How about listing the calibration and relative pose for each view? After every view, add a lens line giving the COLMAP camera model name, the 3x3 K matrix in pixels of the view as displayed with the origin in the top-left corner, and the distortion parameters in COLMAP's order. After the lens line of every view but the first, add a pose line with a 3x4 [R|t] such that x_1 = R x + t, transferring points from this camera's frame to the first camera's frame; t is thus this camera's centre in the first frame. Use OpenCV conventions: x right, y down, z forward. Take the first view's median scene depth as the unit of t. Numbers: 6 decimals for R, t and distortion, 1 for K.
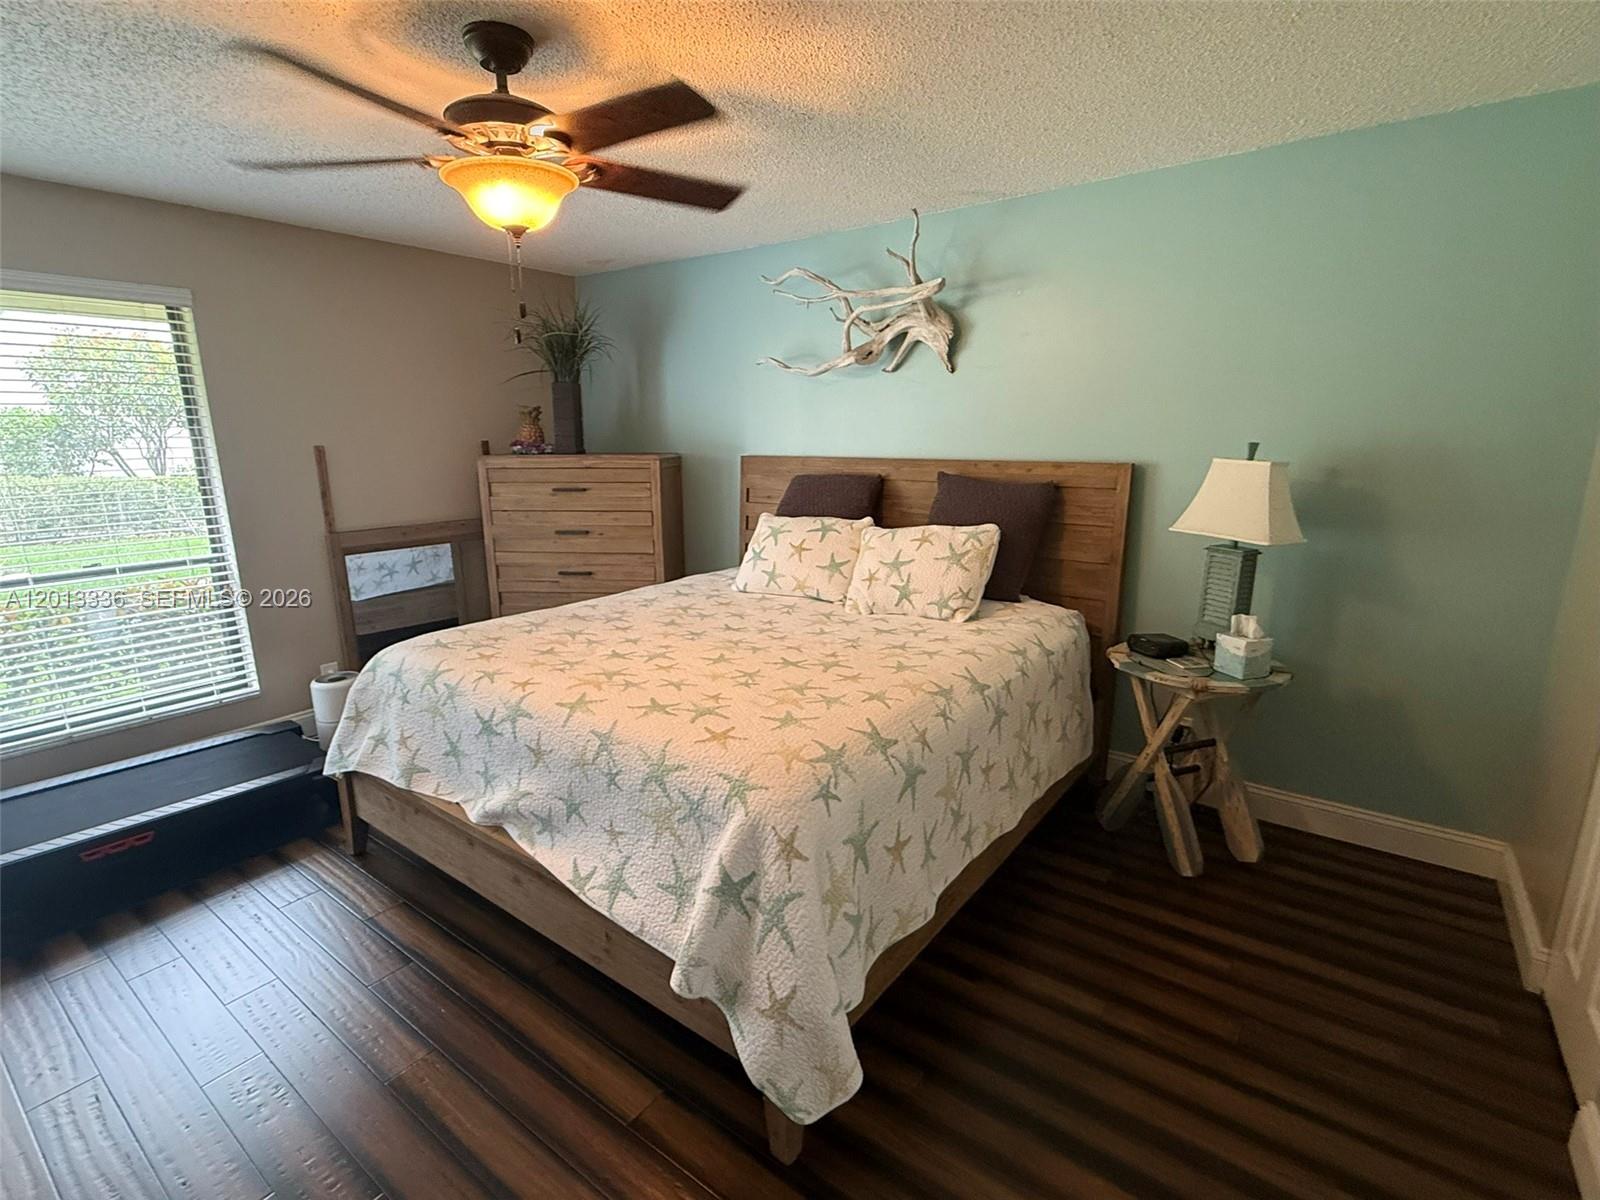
lens RADIAL K [[759.2, 0, 803.0], [0, 759.2, 598.5], [0, 0, 1]] dist [-0.001615, 0.001763]
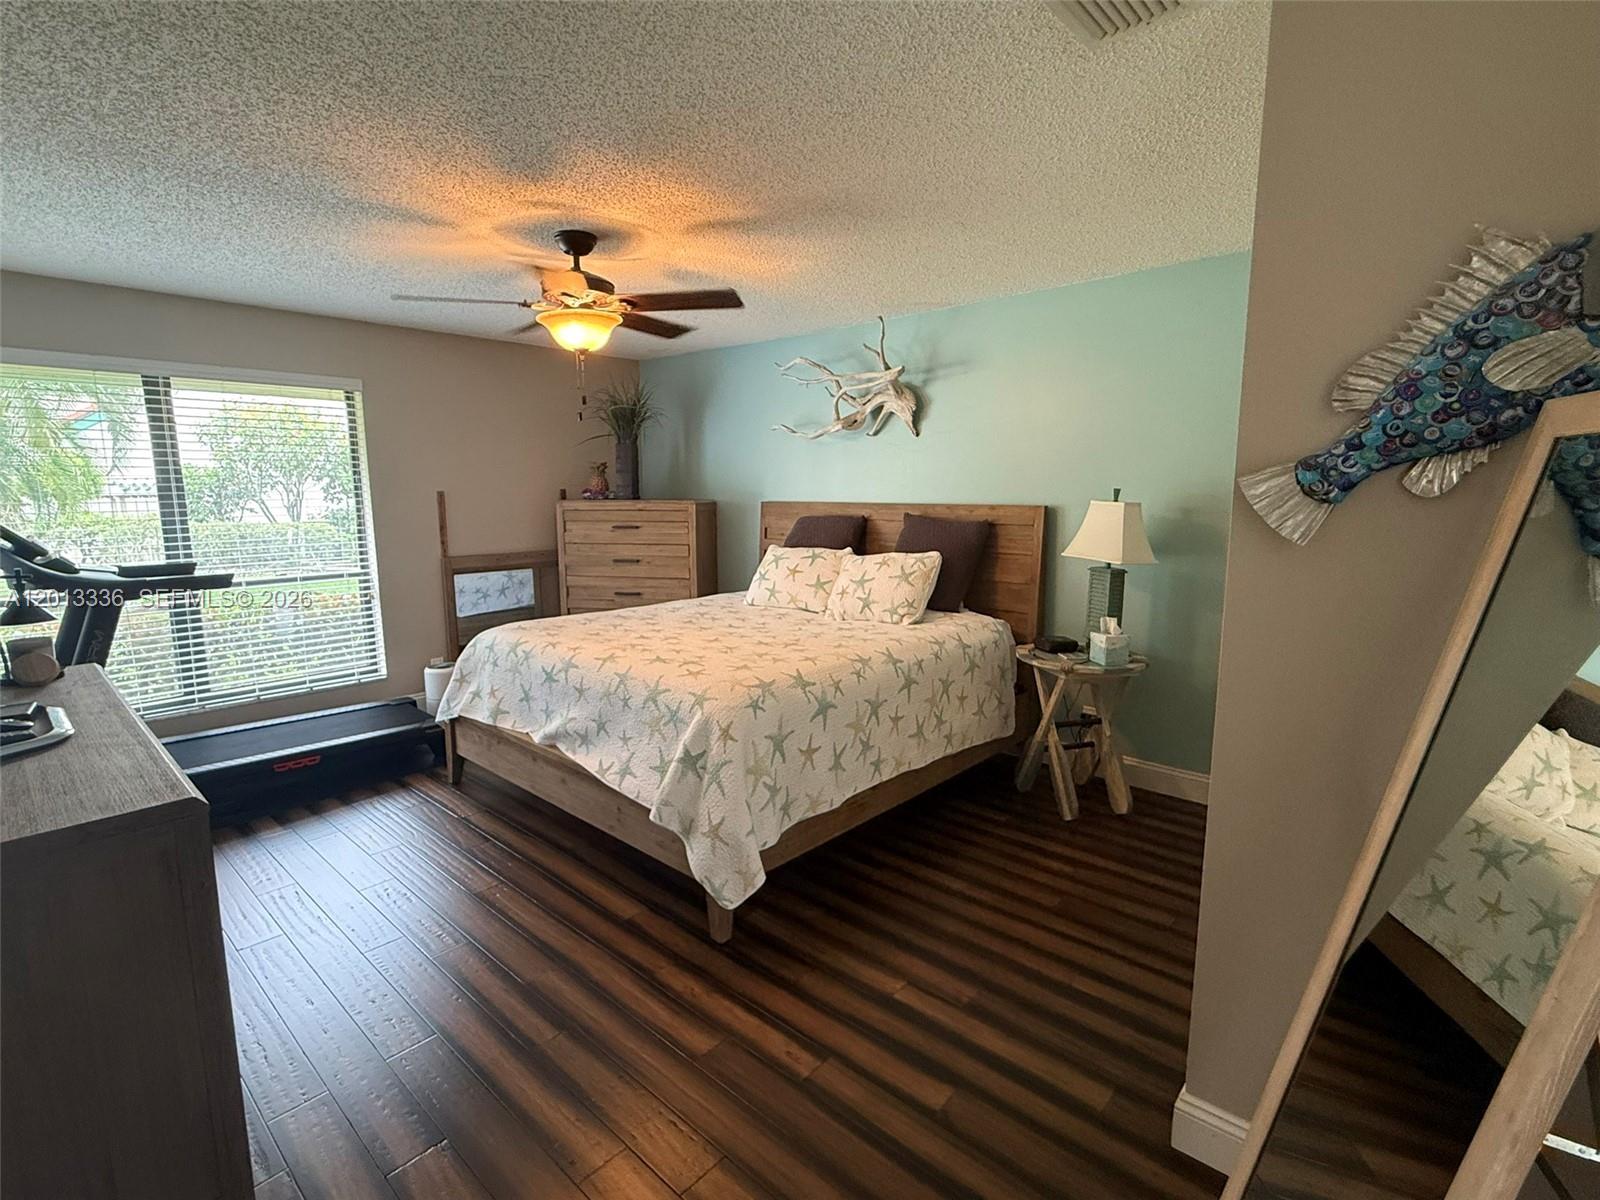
lens RADIAL K [[759.2, 0, 805.7], [0, 759.2, 596.2], [0, 0, 1]] dist [-0.001615, 0.001763]
pose [[0.995751, 0.017066, -0.090491, 0.165765], [-0.023902, 0.996897, -0.075007, 0.090660], [0.088930, 0.076851, 0.993069, -0.338543]]
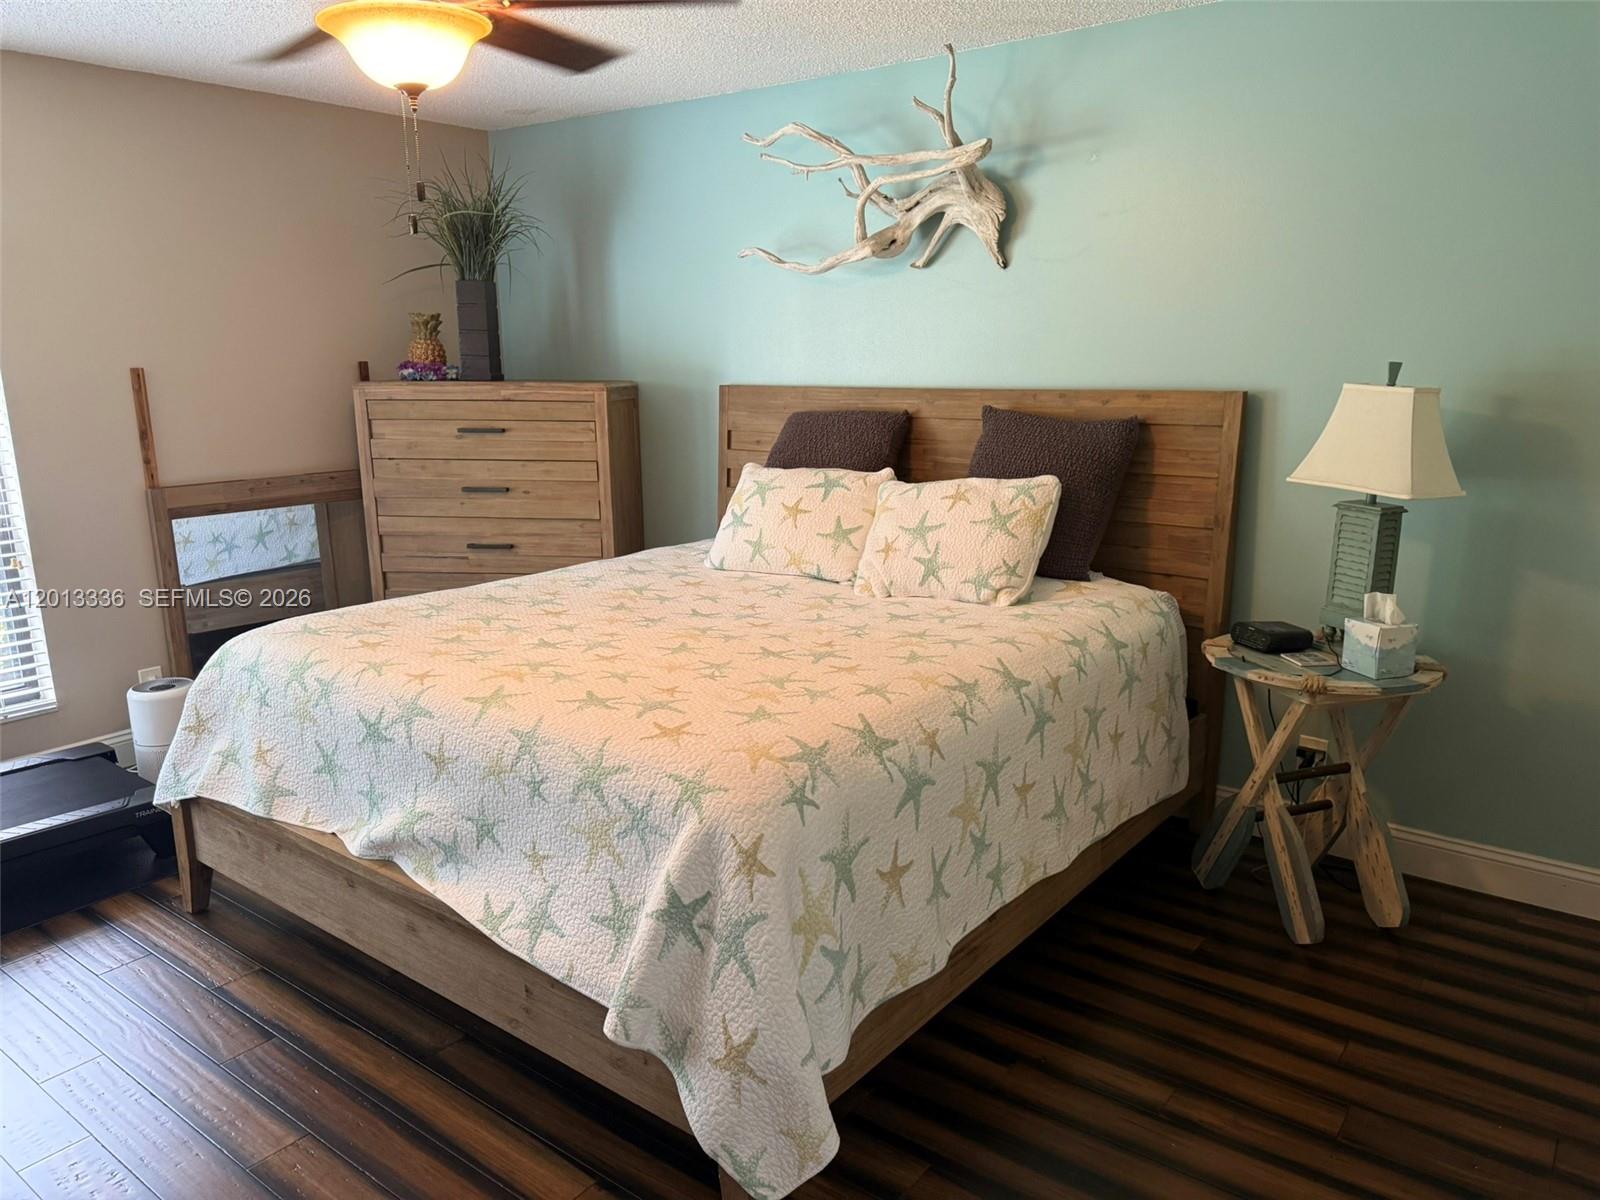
lens RADIAL K [[1125.5, 0, 816.9], [0, 1125.5, 606.2], [0, 0, 1]] dist [0.078500, -0.103994]
pose [[0.999934, 0.002307, -0.011292, 0.037731], [-0.002255, 0.999987, 0.004611, 0.028916], [0.011303, -0.004585, 0.999926, -0.120516]]
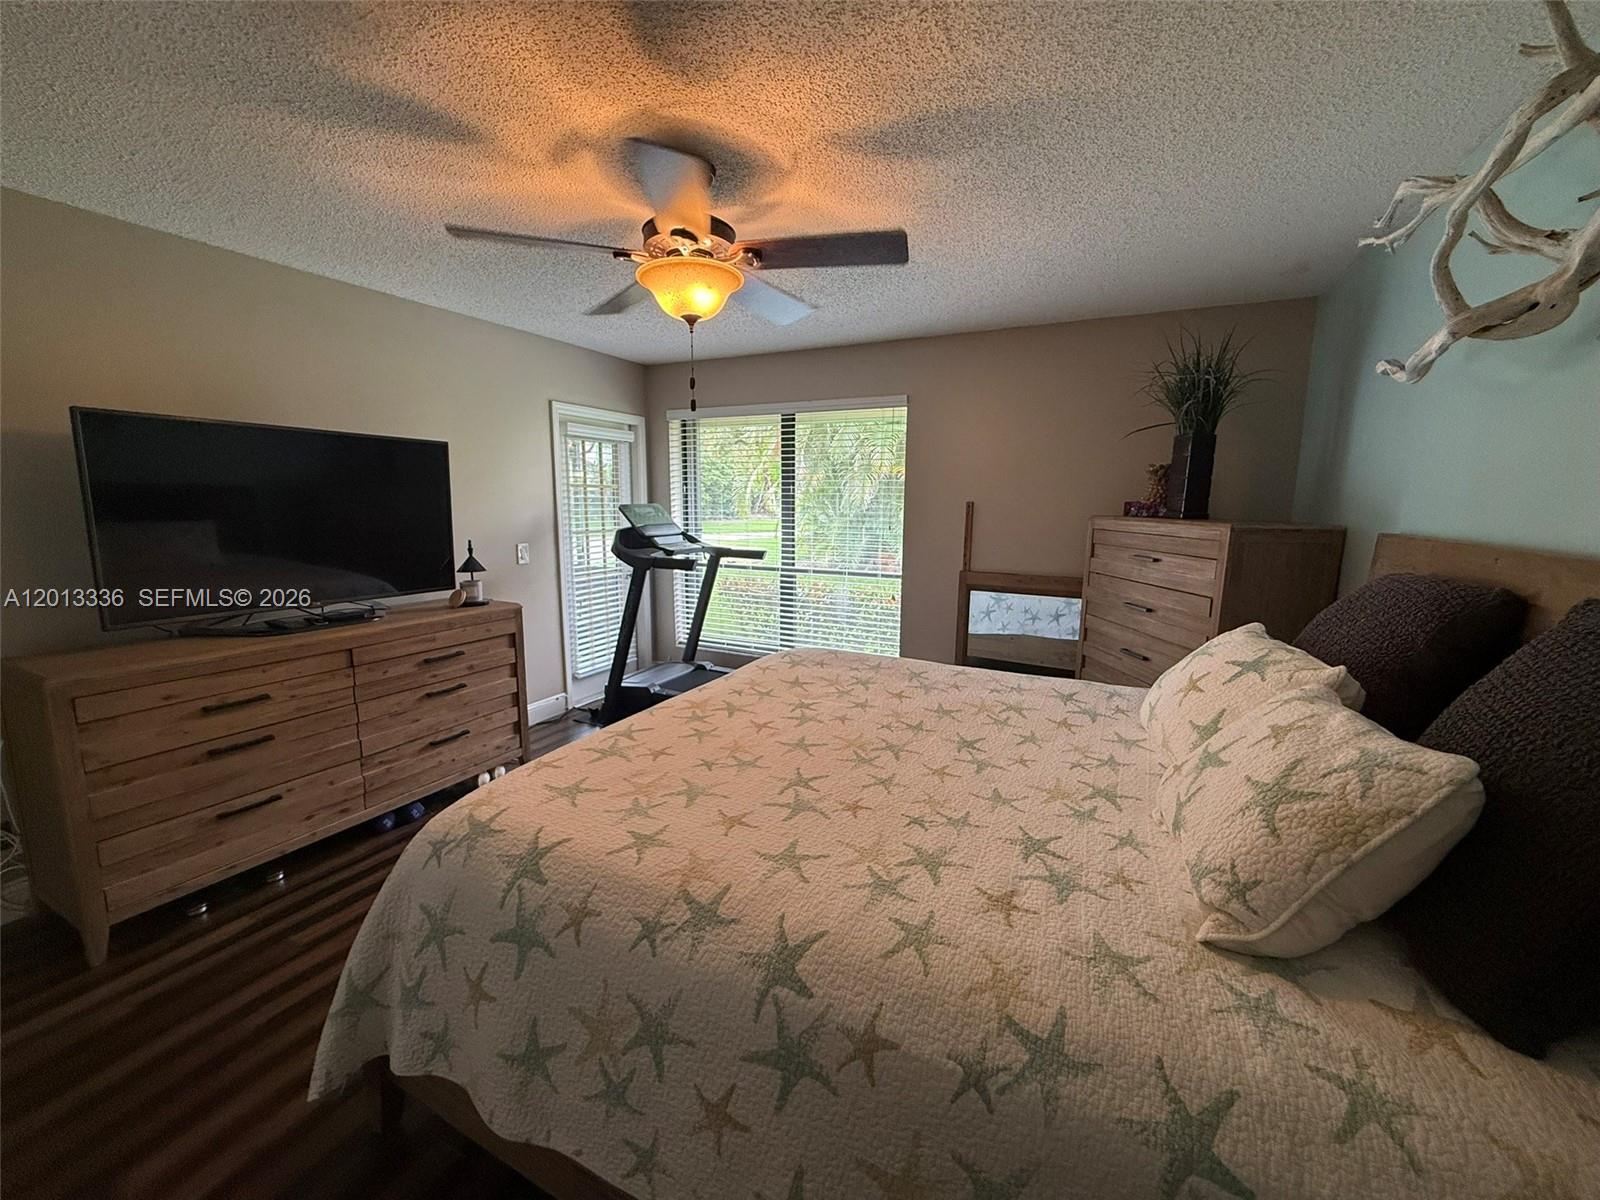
lens RADIAL K [[638.1, 0, 789.6], [0, 638.1, 598.6], [0, 0, 1]] dist [-0.000289, 0.000097]
pose [[0.174150, 0.163541, -0.971044, 0.513620], [-0.224471, 0.966743, 0.122559, -0.151159], [0.958793, 0.196627, 0.205068, 0.734564]]
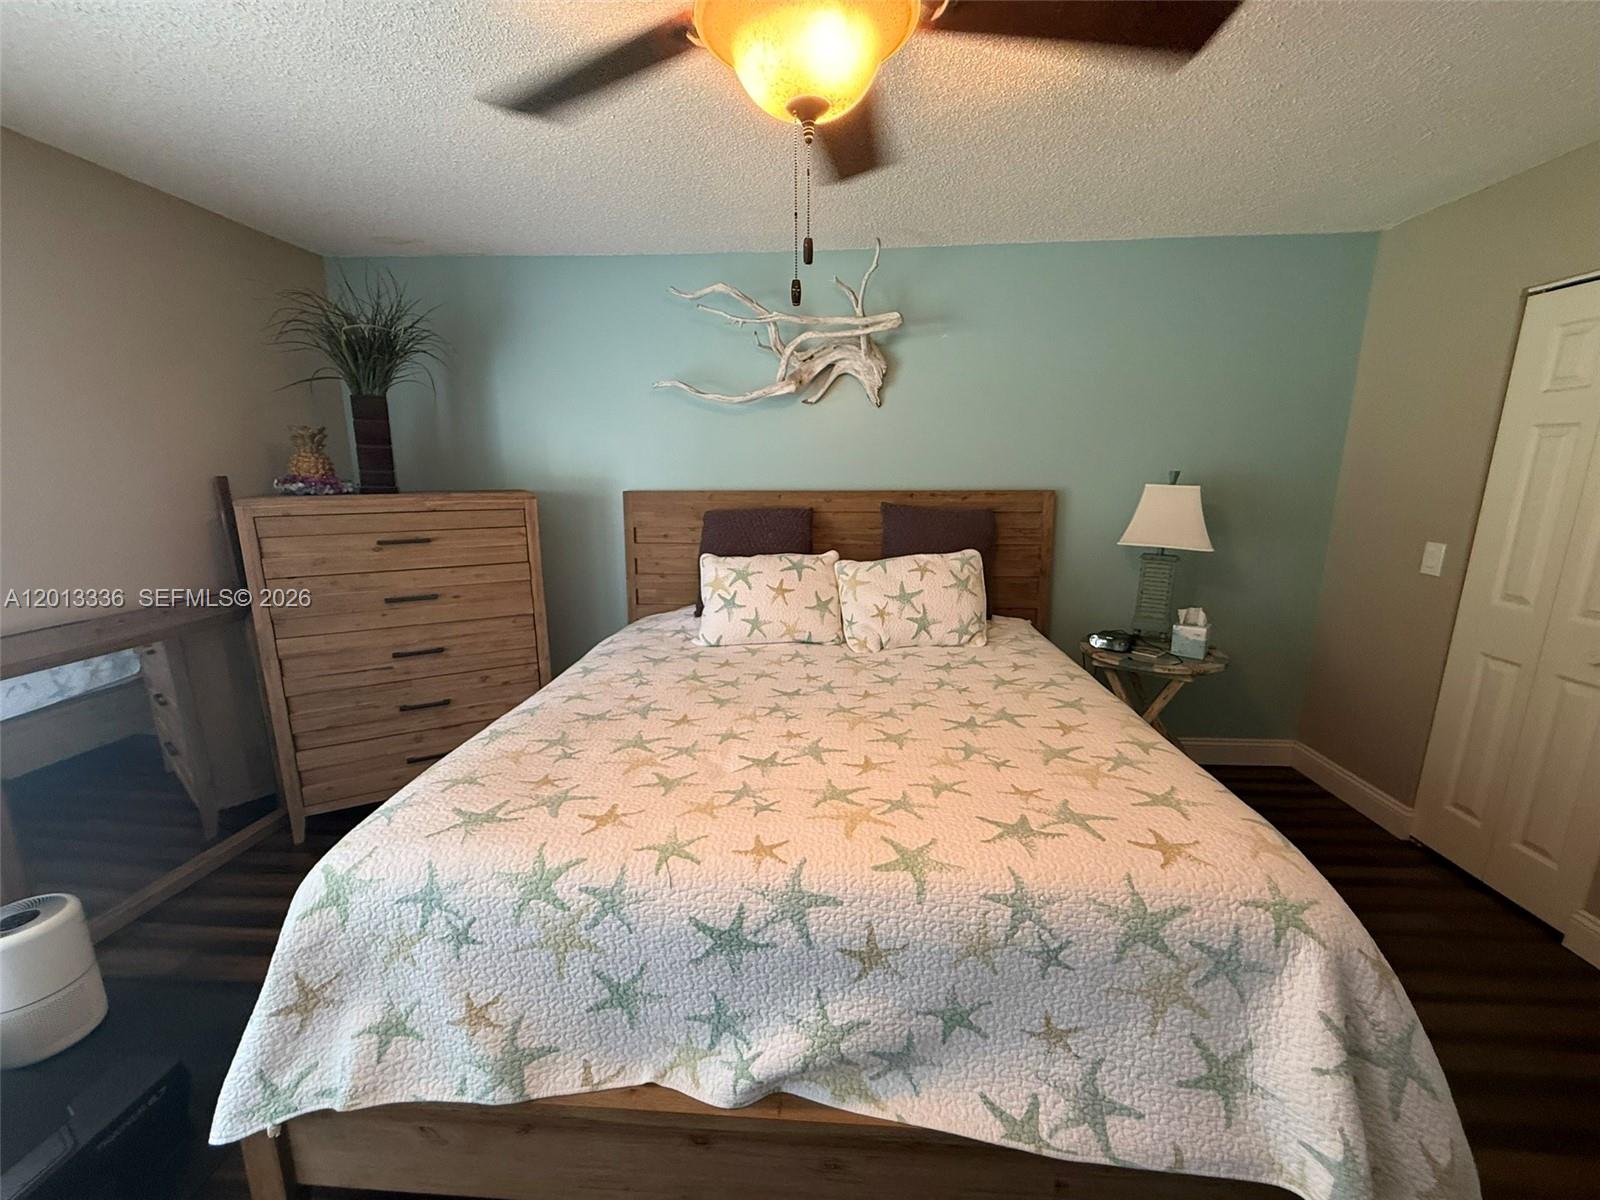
lens RADIAL K [[638.1, 0, 800.0], [0, 638.1, 593.8], [0, 0, 1]] dist [-0.000289, 0.000097]
pose [[0.838978, -0.105179, 0.533904, -0.494223], [0.117299, 0.993032, 0.011304, -0.084434], [-0.531373, 0.053142, 0.845469, 0.424956]]
